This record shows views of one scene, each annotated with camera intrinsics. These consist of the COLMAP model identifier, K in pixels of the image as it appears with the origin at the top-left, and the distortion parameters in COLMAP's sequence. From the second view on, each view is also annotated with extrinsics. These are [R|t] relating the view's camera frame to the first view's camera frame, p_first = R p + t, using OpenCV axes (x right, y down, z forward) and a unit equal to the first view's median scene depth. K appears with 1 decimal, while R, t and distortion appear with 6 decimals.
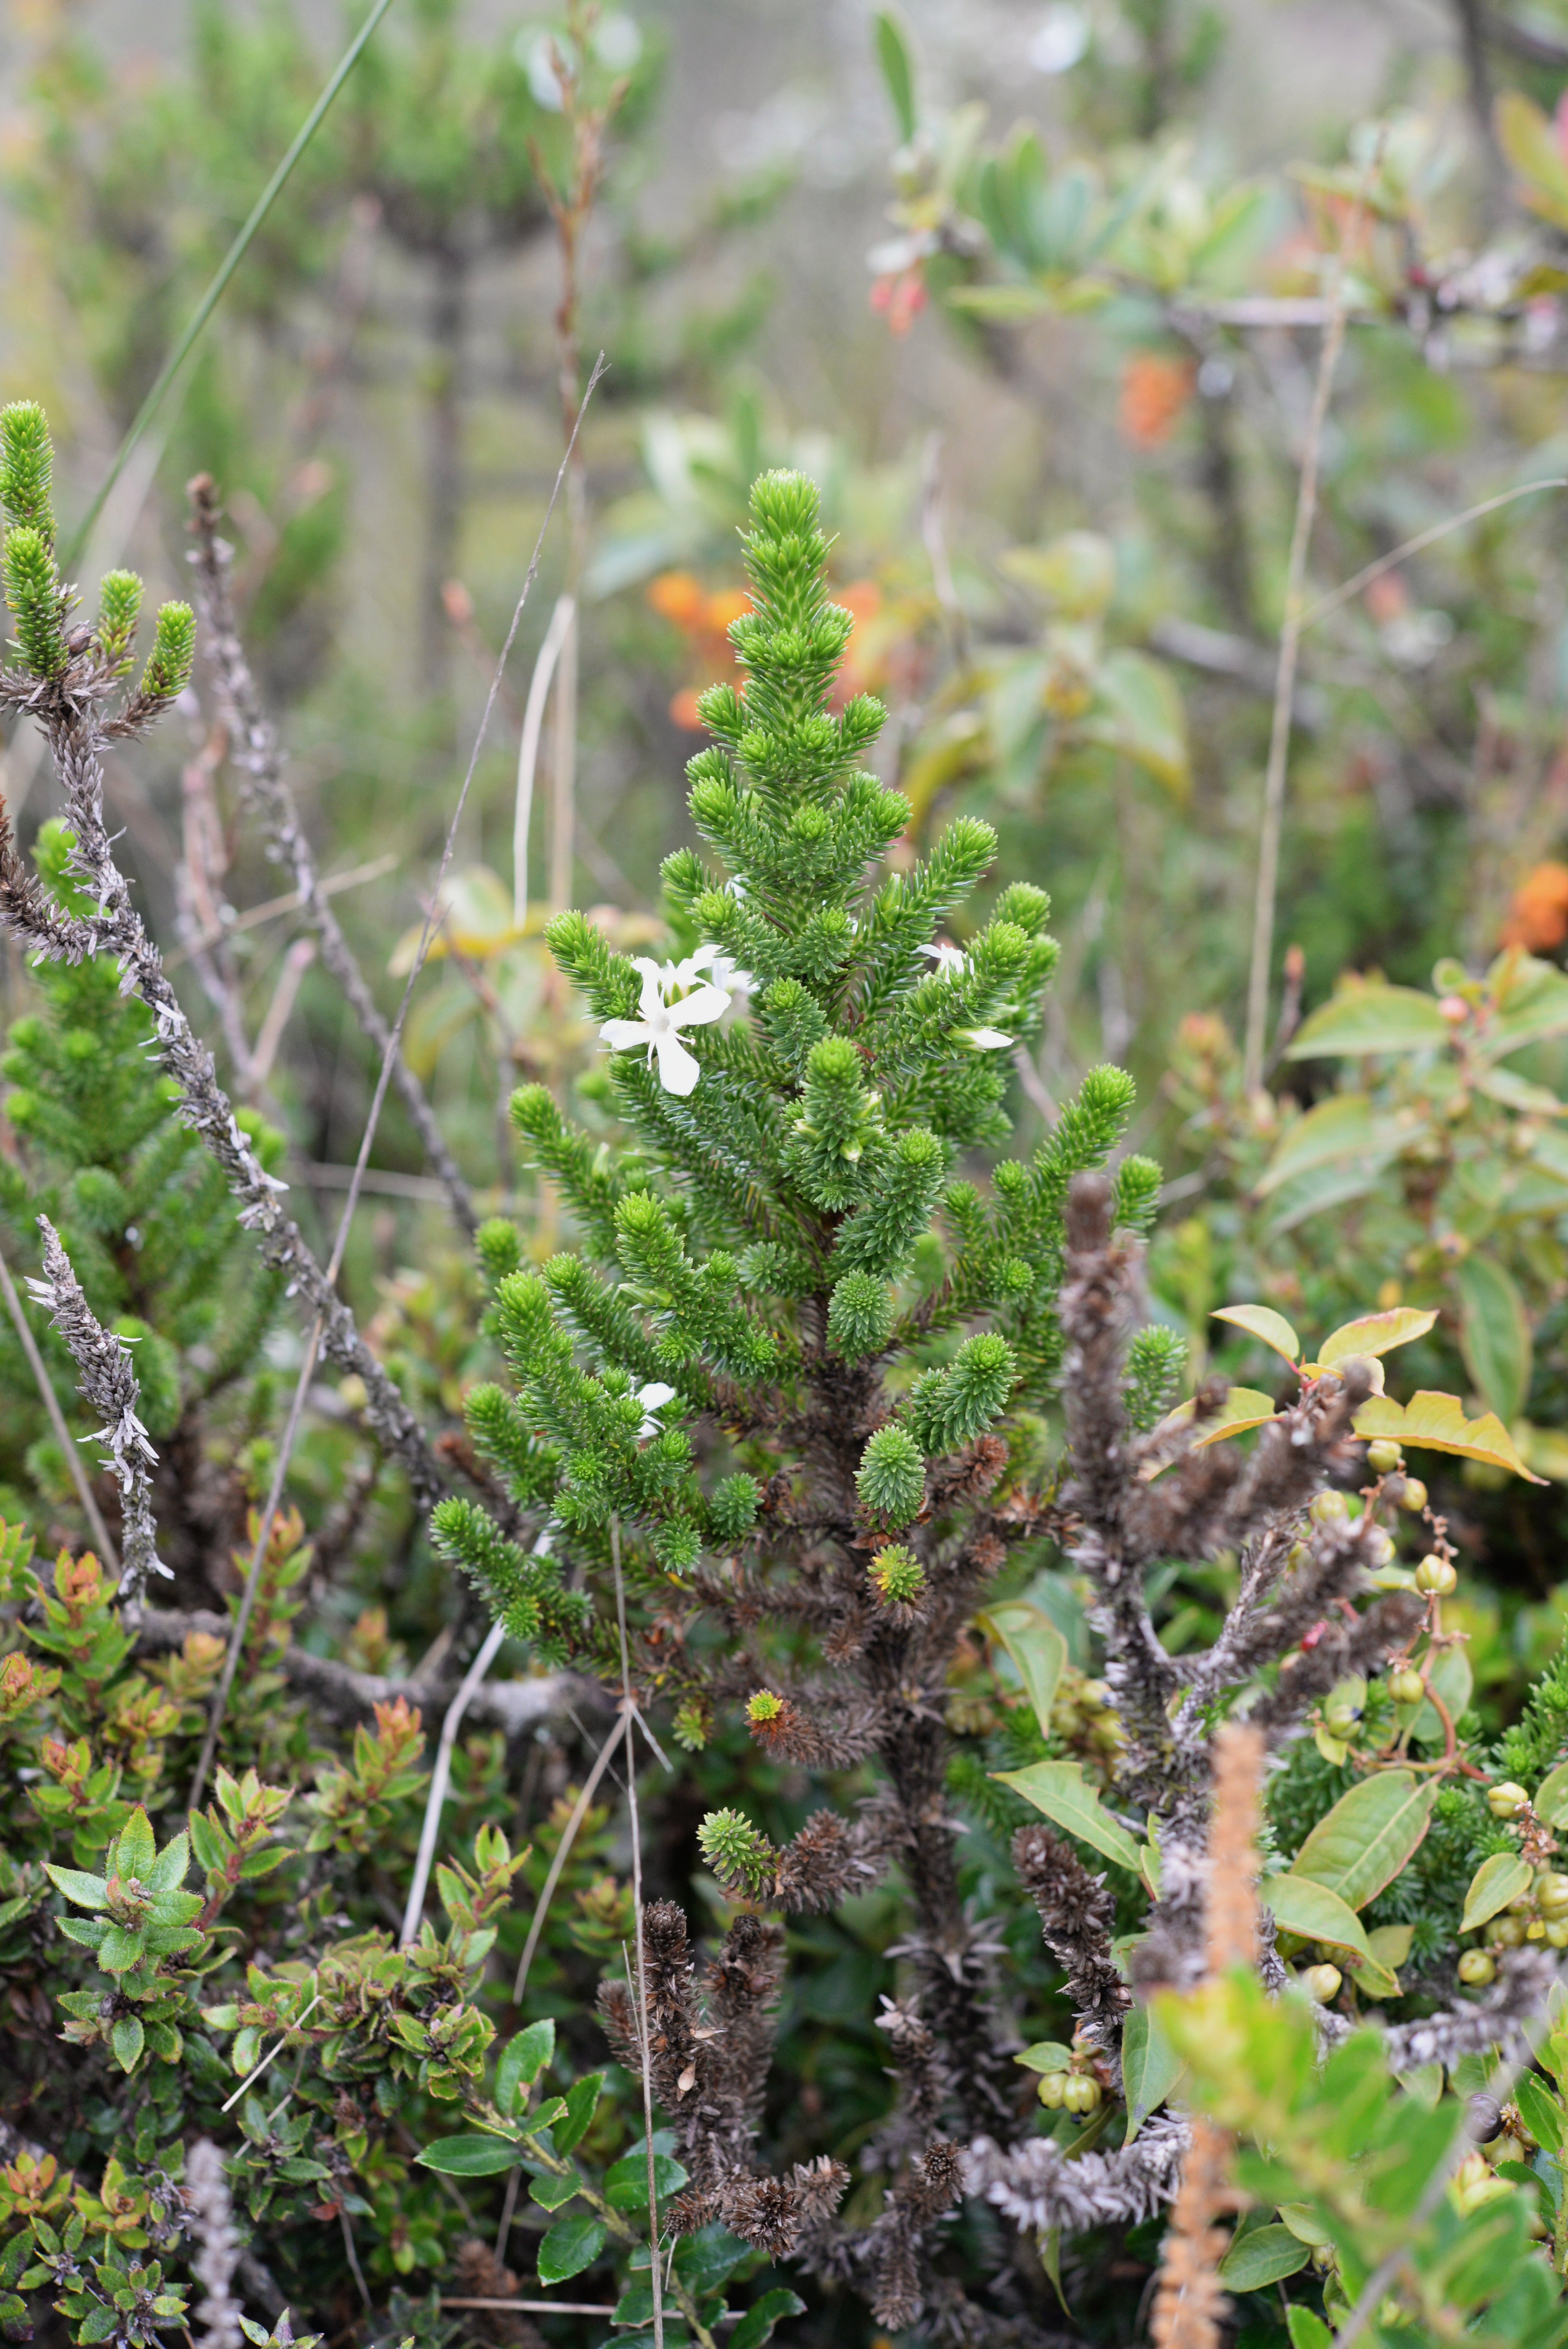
lens RADIAL K [[4022.4, 0, 783.6], [0, 4022.4, 1323.2], [0, 0, 1]] dist [-0.153951, 0.163620]
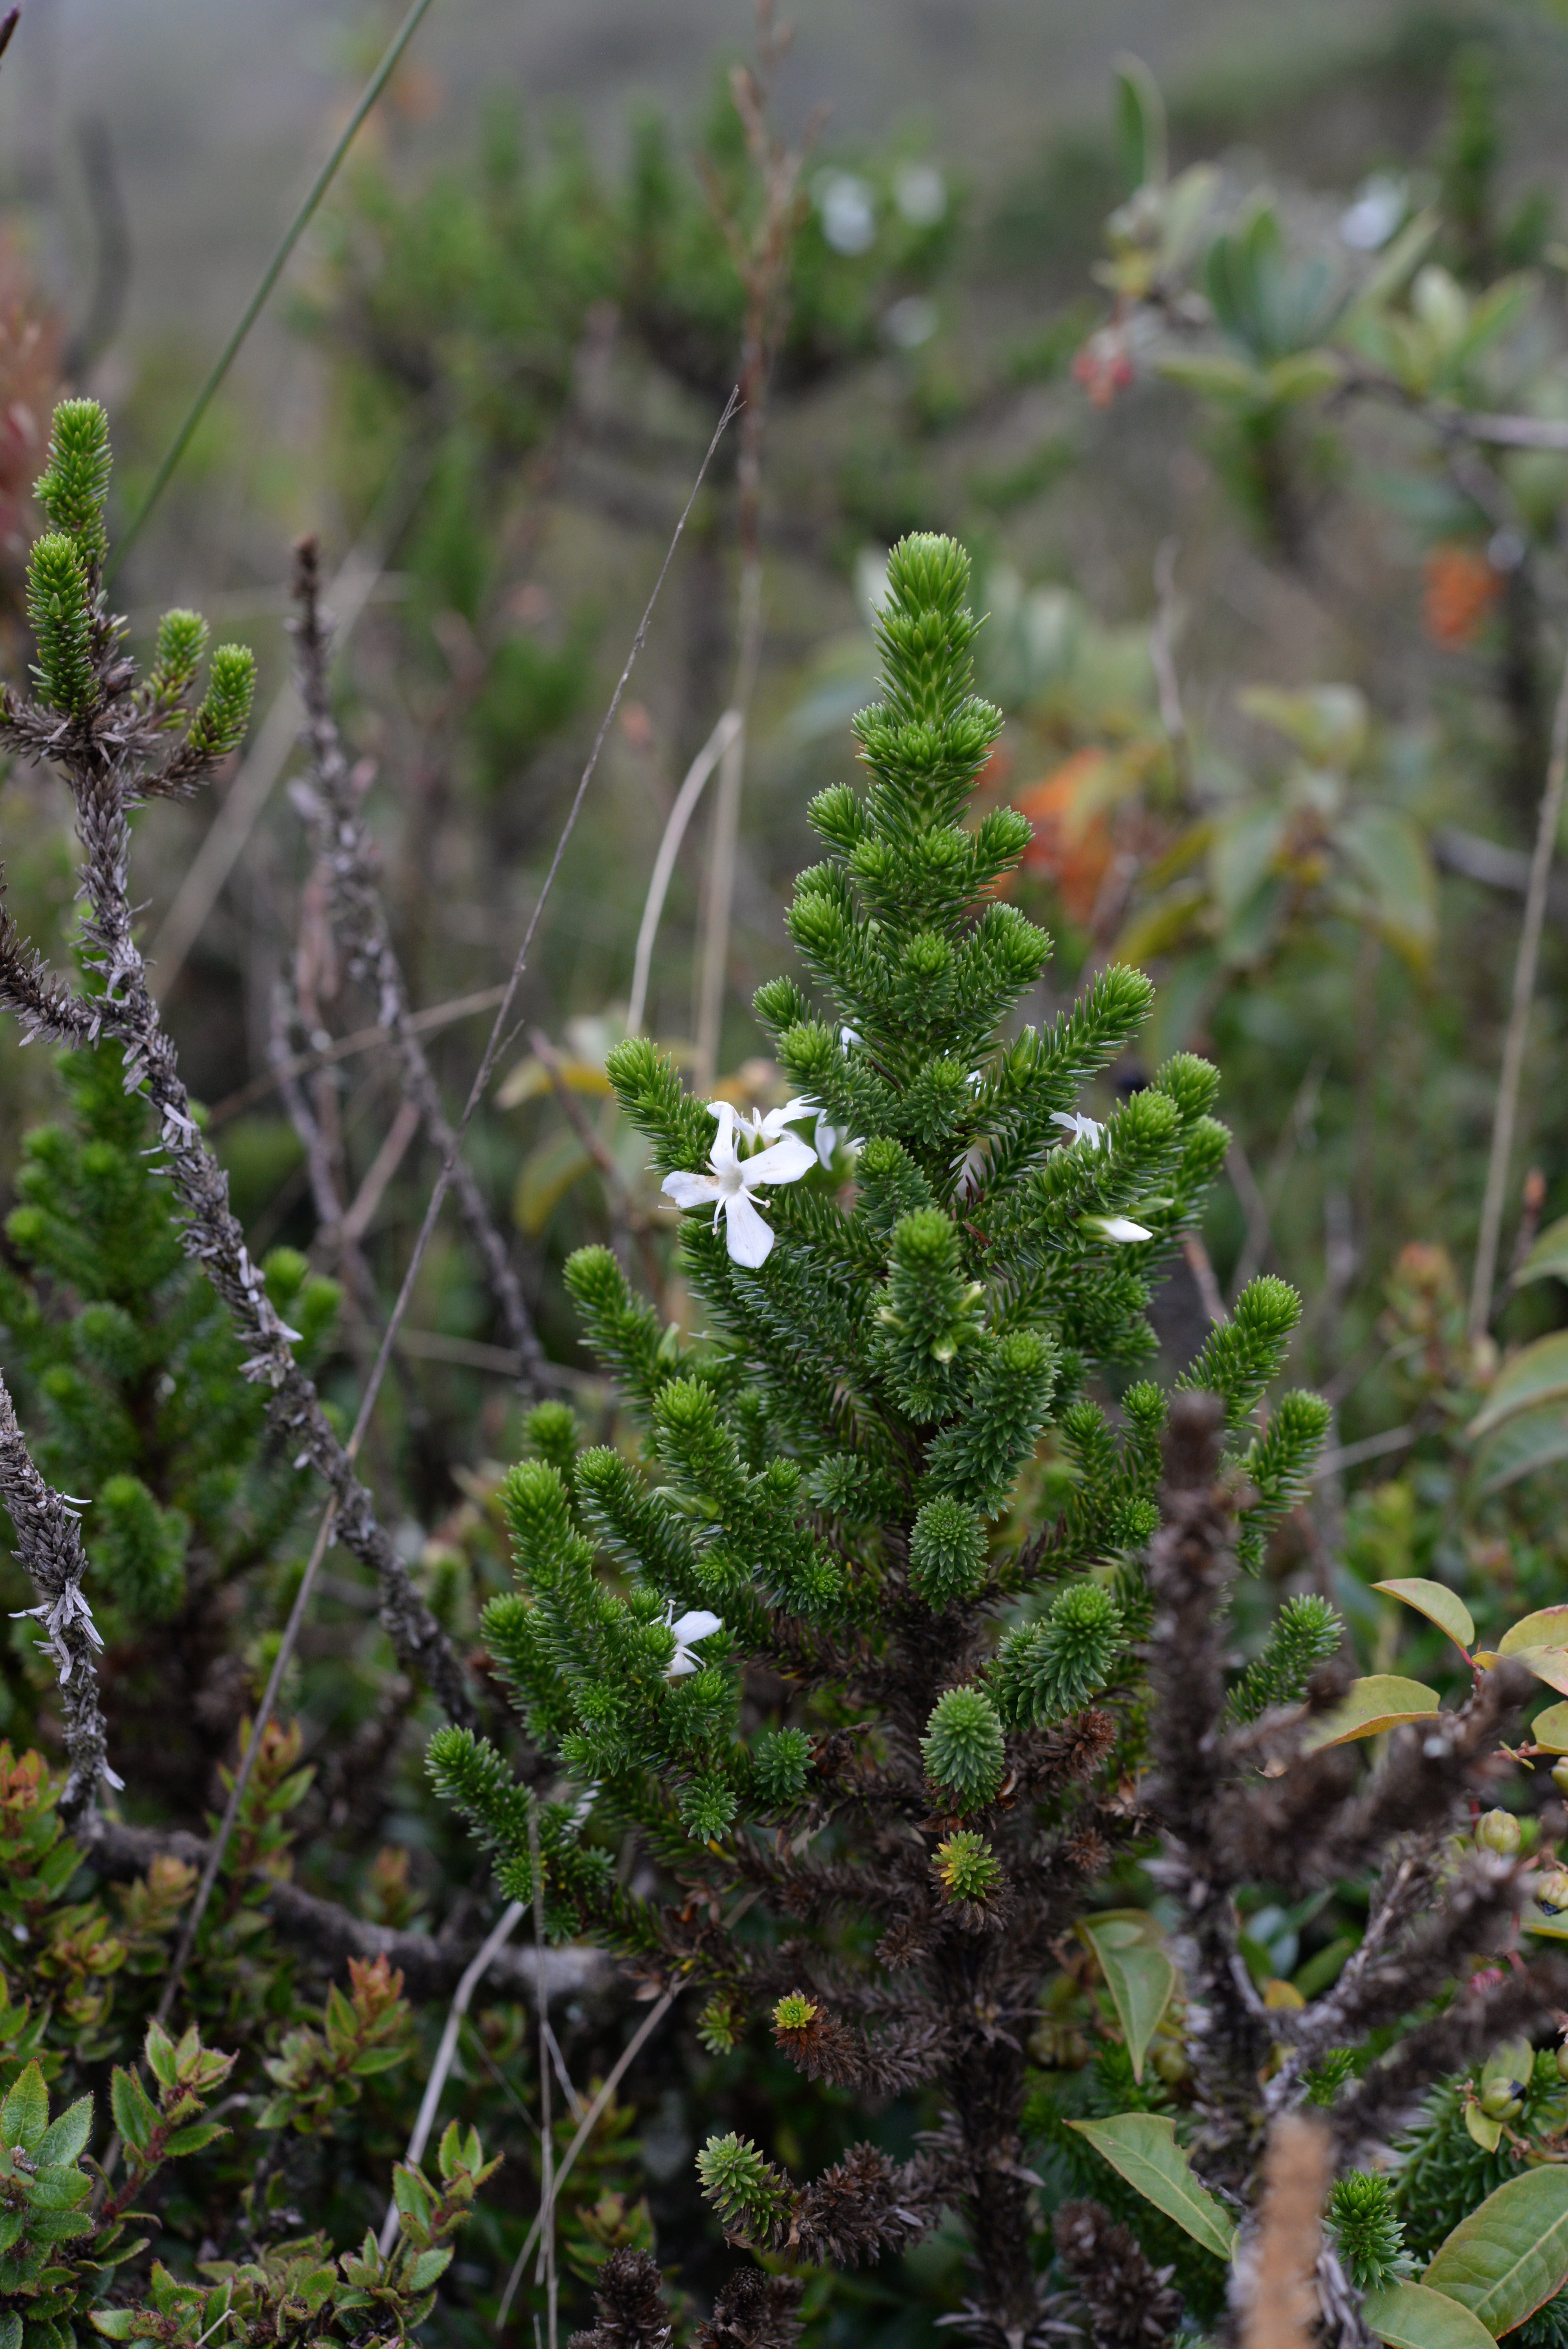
lens RADIAL K [[4066.9, 0, 784.0], [0, 4066.9, 1174.5], [0, 0, 1]] dist [-0.108858, 0.290888]
pose [[0.993474, 0.081731, -0.079561, 0.045342], [-0.088993, 0.991731, -0.092468, 0.001561], [0.071346, 0.098945, 0.992532, 0.154490]]
